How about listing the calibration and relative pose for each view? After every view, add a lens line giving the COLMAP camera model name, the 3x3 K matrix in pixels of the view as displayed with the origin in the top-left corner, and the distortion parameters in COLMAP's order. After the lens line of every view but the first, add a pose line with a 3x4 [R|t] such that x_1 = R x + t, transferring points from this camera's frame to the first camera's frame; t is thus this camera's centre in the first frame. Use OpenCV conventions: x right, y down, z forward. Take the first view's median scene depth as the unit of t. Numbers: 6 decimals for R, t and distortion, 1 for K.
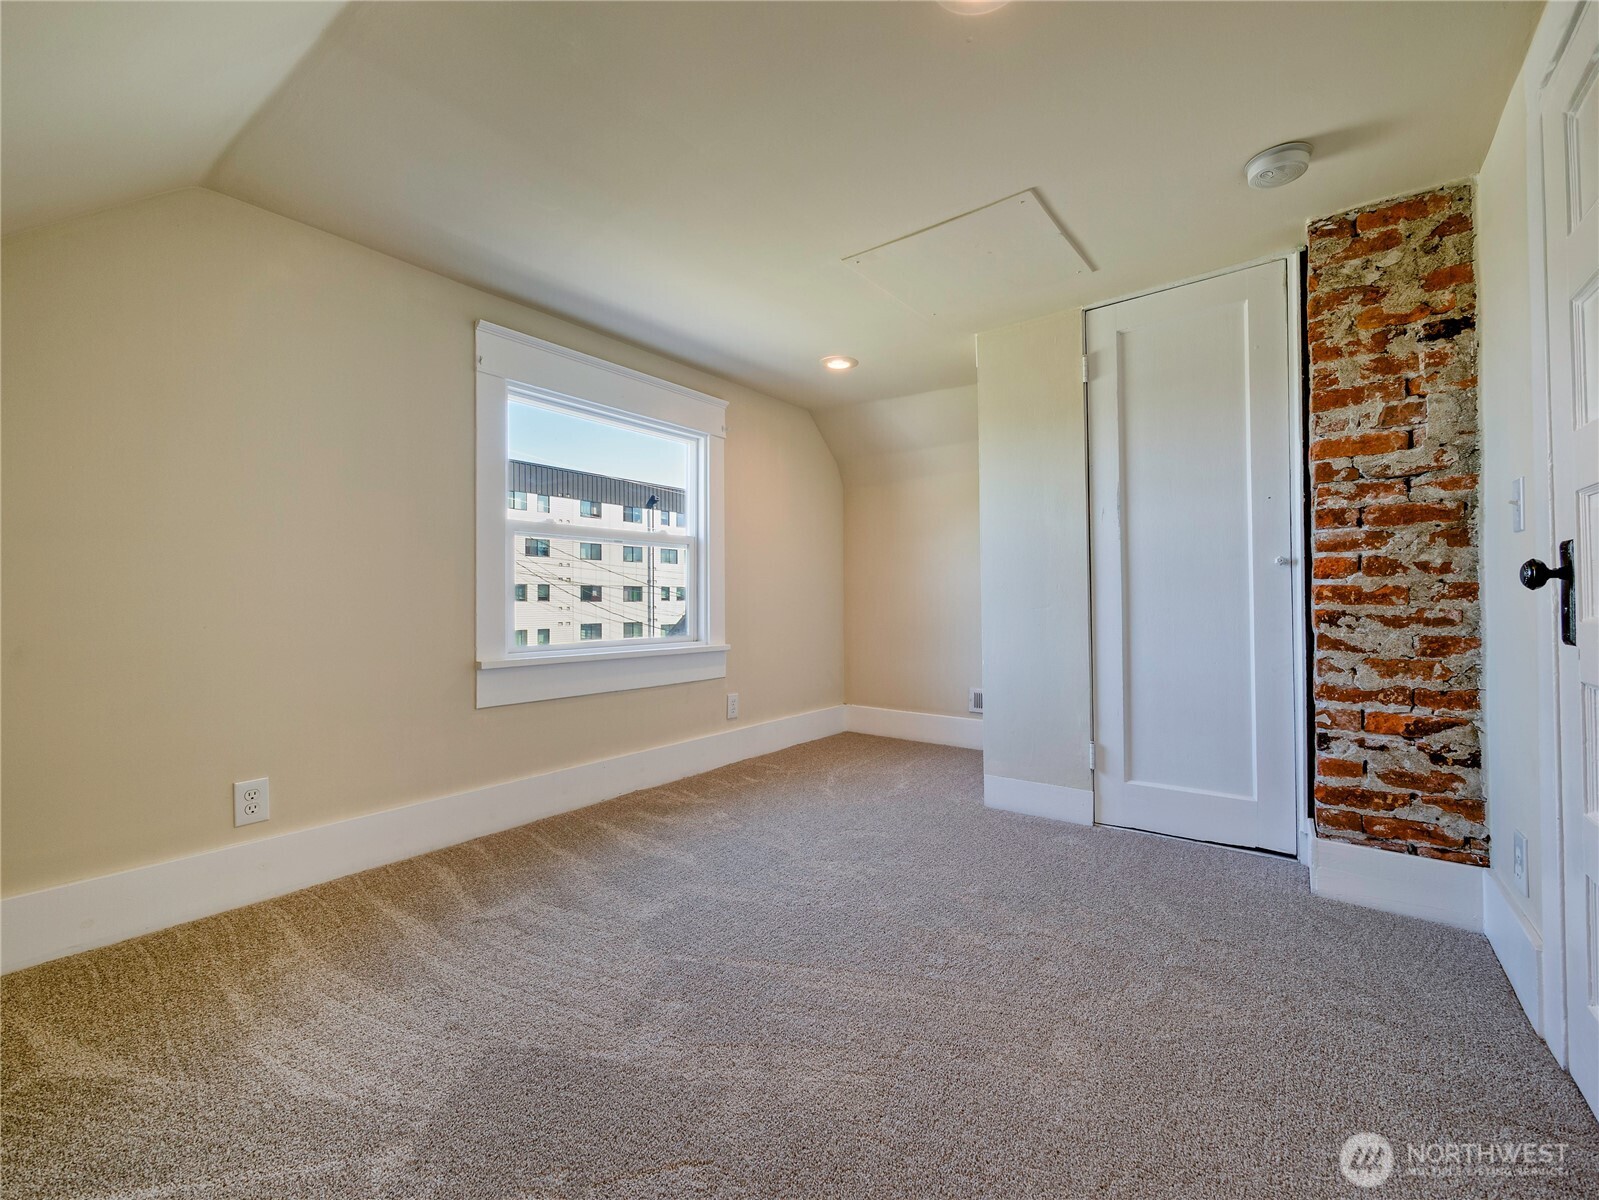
lens RADIAL K [[669.8, 0, 800.2], [0, 669.8, 601.7], [0, 0, 1]] dist [-0.005074, 0.000411]
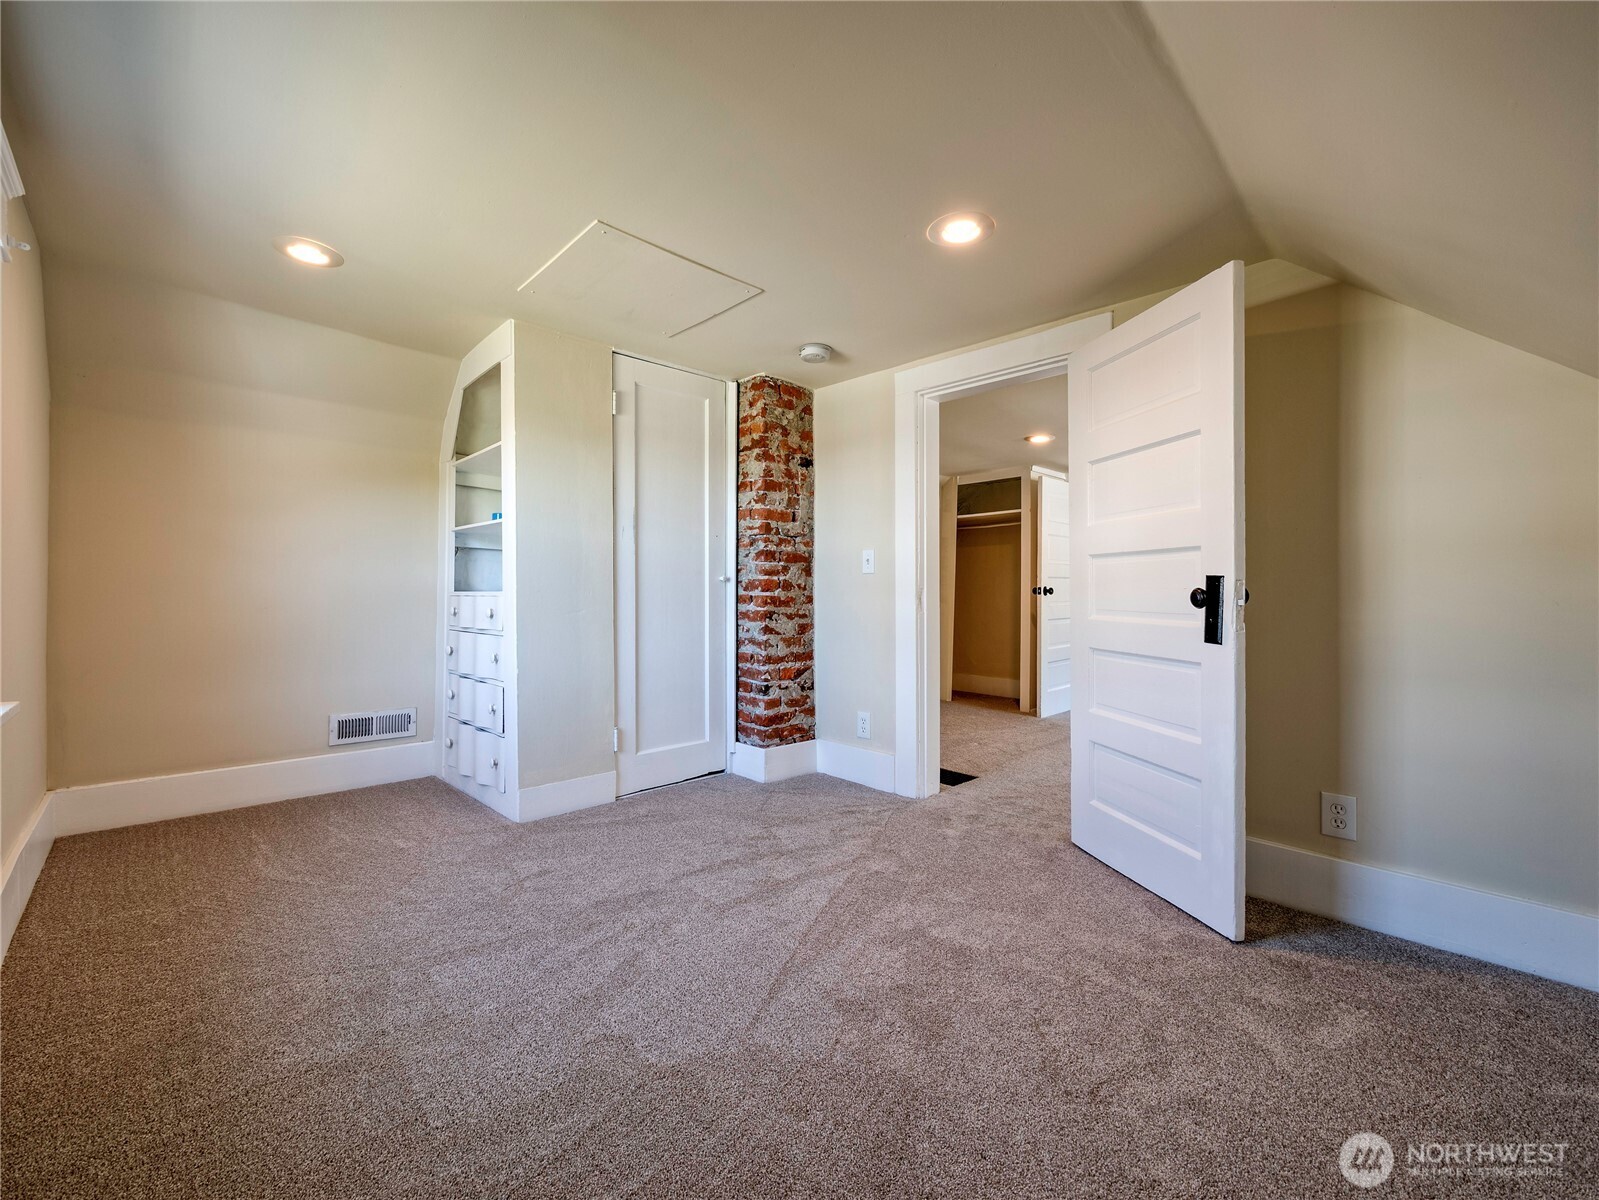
lens RADIAL K [[669.8, 0, 799.5], [0, 669.8, 593.1], [0, 0, 1]] dist [-0.005074, 0.000411]
pose [[0.146599, 0.009025, 0.989155, -0.896620], [-0.003506, 0.999957, -0.008604, -0.017819], [-0.989190, -0.002207, 0.146624, 0.707067]]
